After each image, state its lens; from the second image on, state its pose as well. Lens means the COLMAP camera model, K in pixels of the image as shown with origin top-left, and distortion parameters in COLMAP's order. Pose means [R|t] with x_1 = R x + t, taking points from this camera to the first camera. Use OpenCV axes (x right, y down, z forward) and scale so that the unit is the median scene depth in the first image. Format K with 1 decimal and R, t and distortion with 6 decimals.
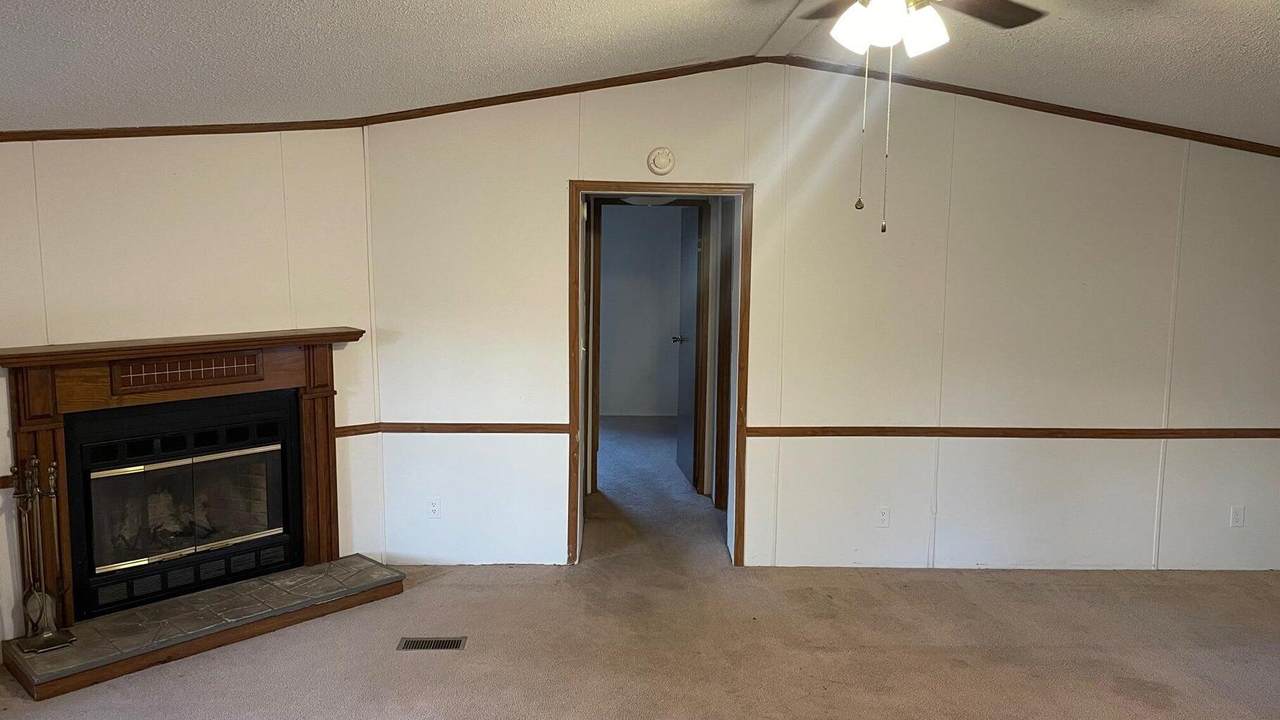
lens RADIAL K [[957.7, 0, 640.0], [0, 957.7, 360.0], [0, 0, 1]] dist [0.029931, -0.002437]
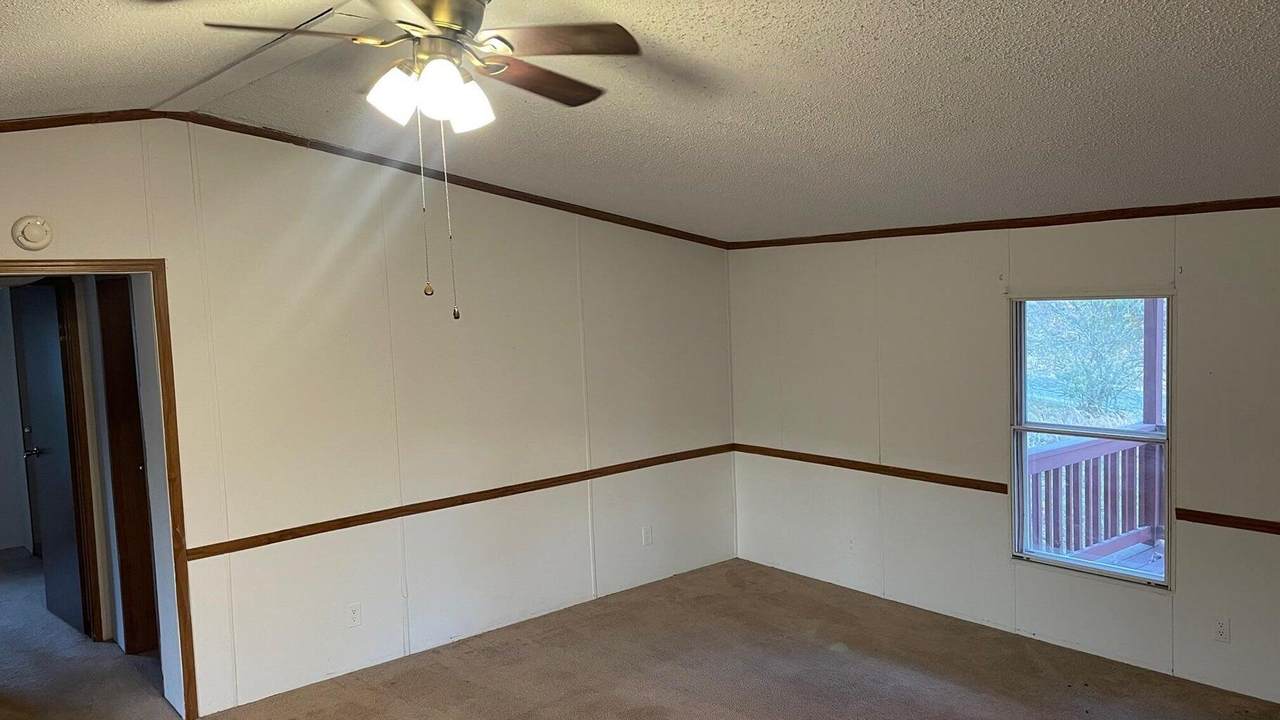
lens RADIAL K [[957.7, 0, 640.0], [0, 957.7, 360.0], [0, 0, 1]] dist [0.029931, -0.002437]
pose [[0.782526, -0.087473, 0.616443, -0.079922], [0.126966, 0.991696, -0.020452, -0.025055], [-0.609535, 0.094271, 0.787134, 0.085656]]
